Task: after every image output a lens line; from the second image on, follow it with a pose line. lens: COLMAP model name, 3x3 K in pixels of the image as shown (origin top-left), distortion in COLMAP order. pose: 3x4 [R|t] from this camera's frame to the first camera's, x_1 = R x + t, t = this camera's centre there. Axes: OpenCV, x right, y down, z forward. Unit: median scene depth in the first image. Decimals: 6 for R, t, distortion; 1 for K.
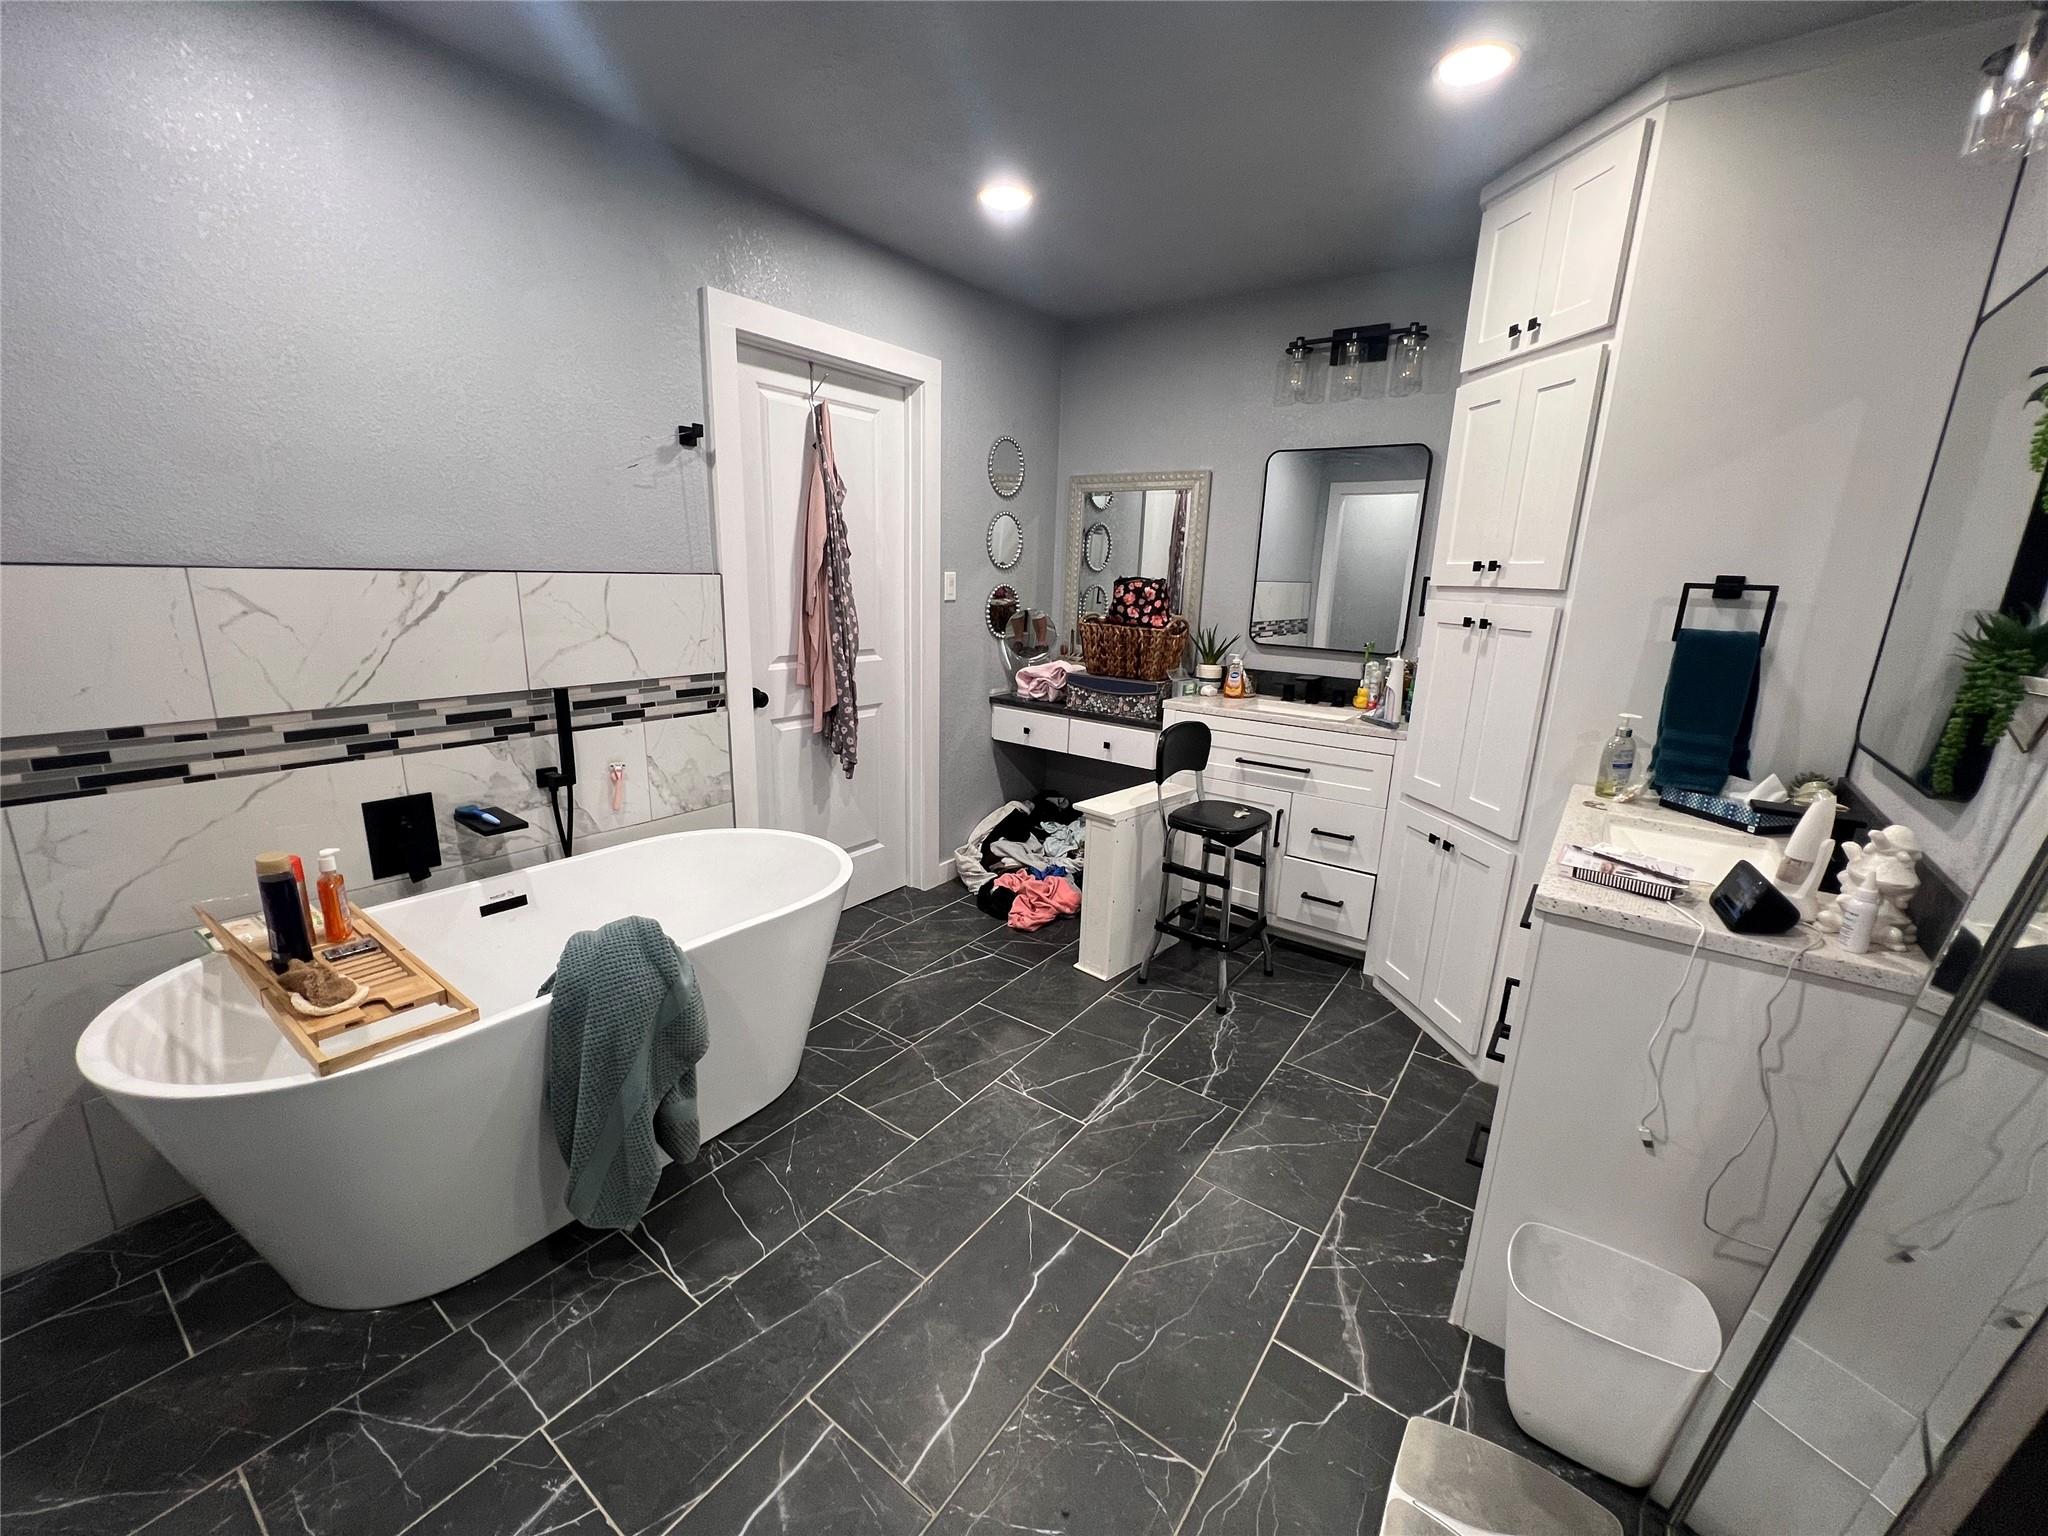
lens RADIAL K [[823.6, 0, 1025.5], [0, 823.6, 768.6], [0, 0, 1]] dist [-0.000006, -0.000033]
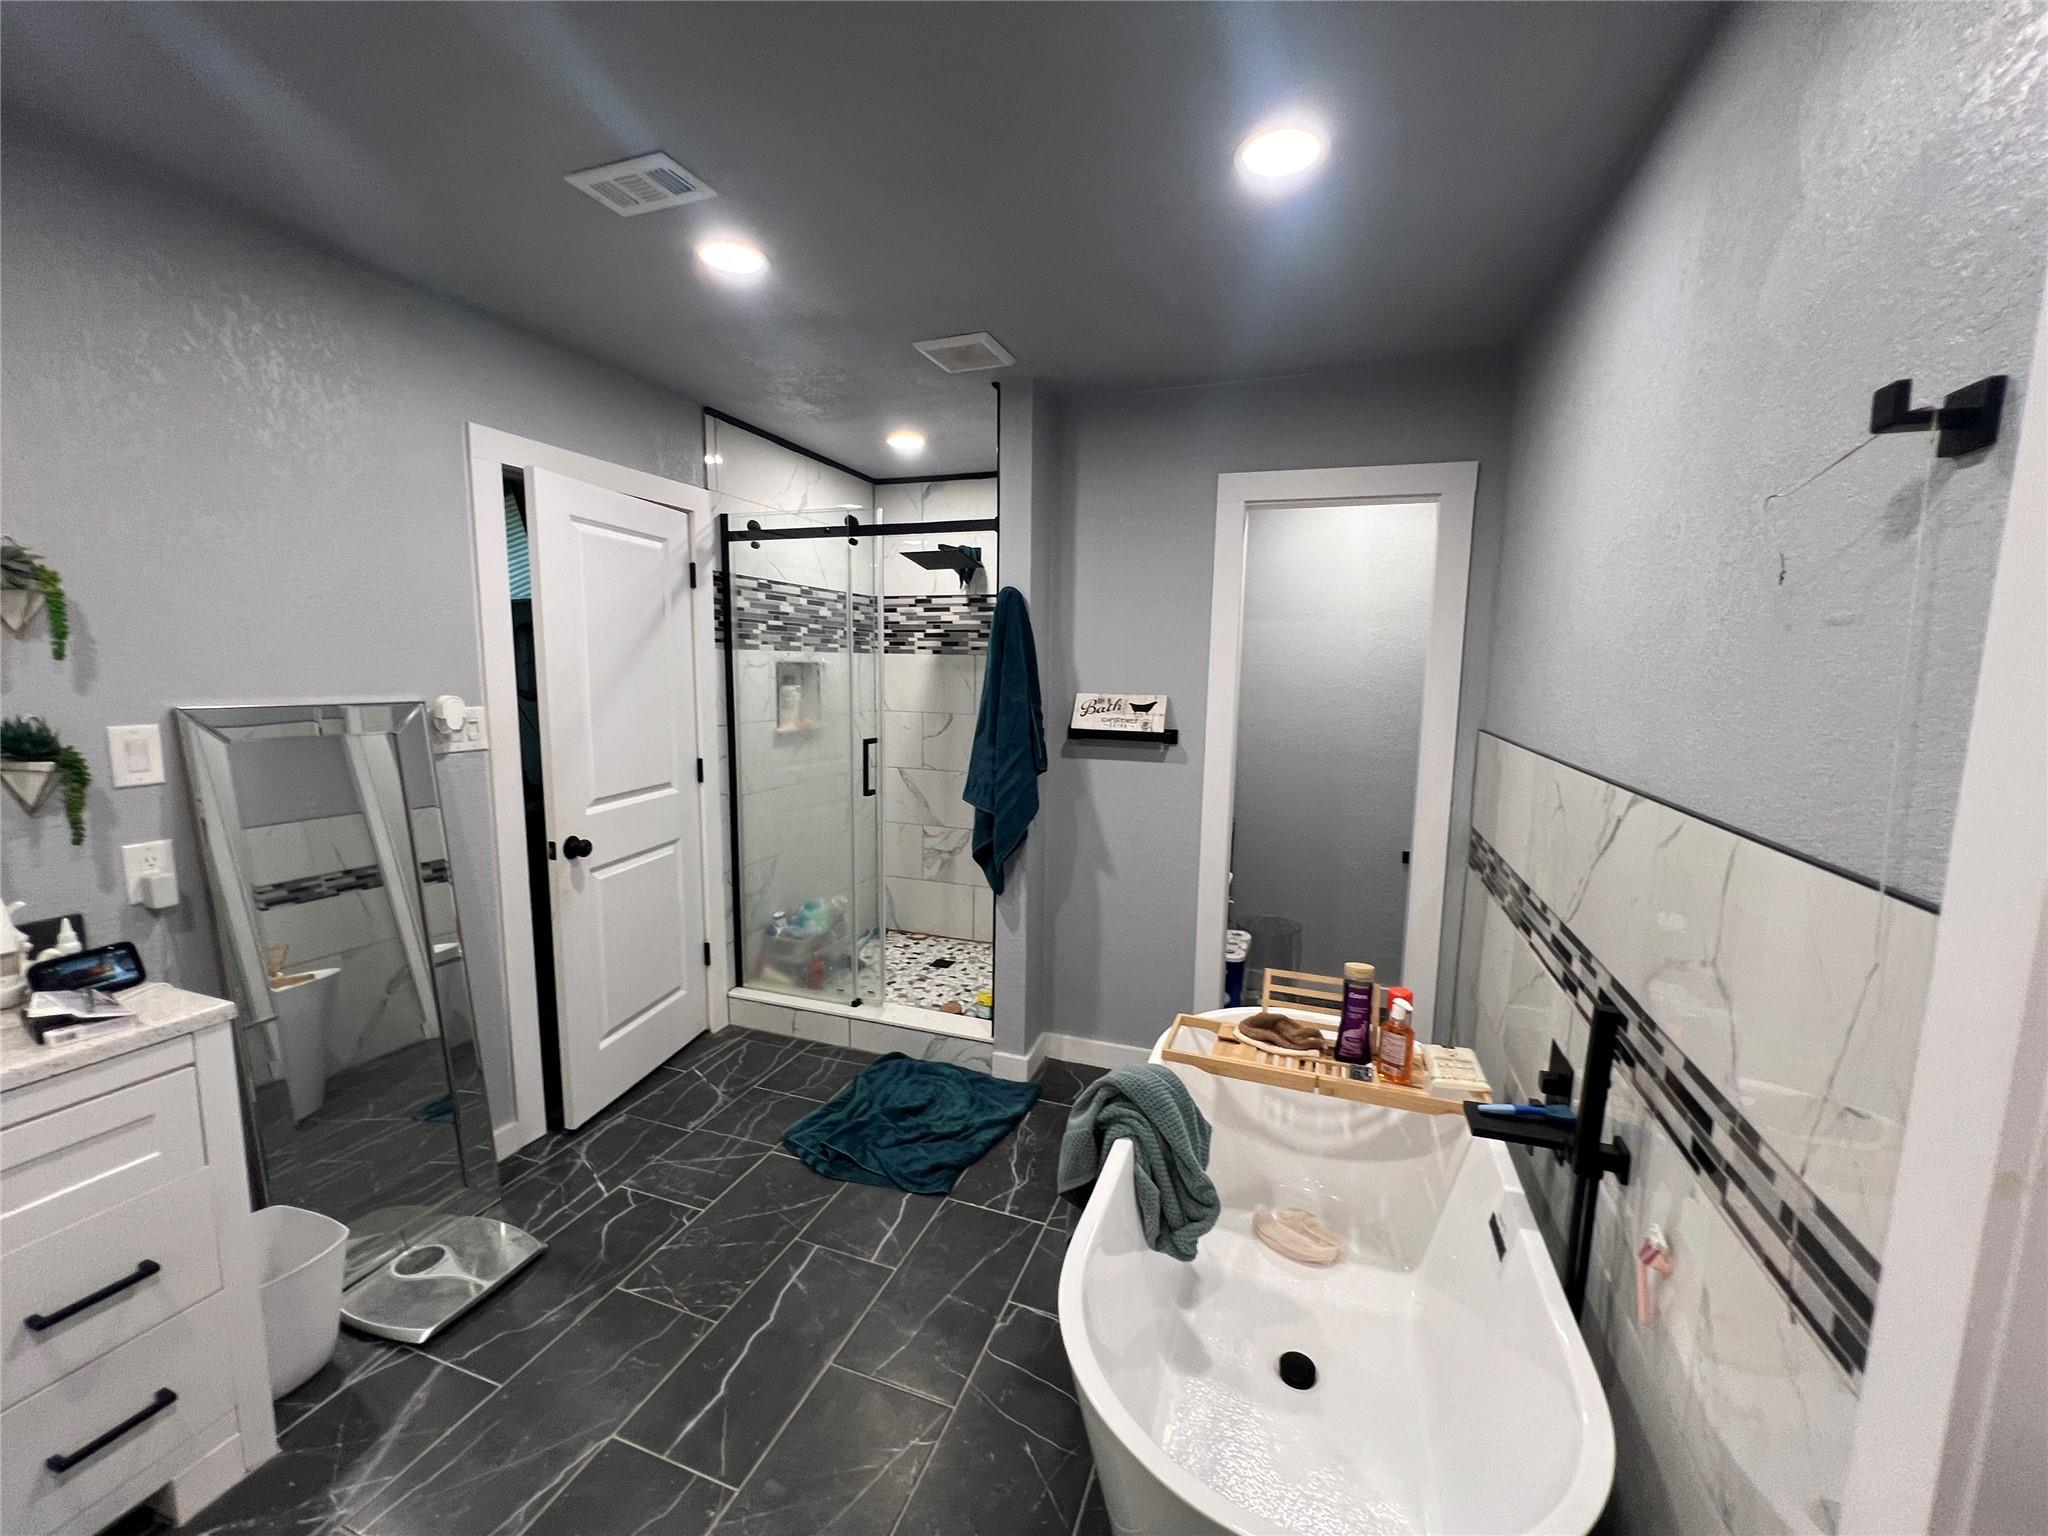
lens RADIAL K [[823.6, 0, 1022.3], [0, 823.6, 773.1], [0, 0, 1]] dist [-0.000006, -0.000033]
pose [[-0.958254, -0.012875, -0.285627, -0.041590], [-0.116052, 0.930508, 0.347401, -0.487346], [0.261306, 0.366046, -0.893157, 1.668379]]
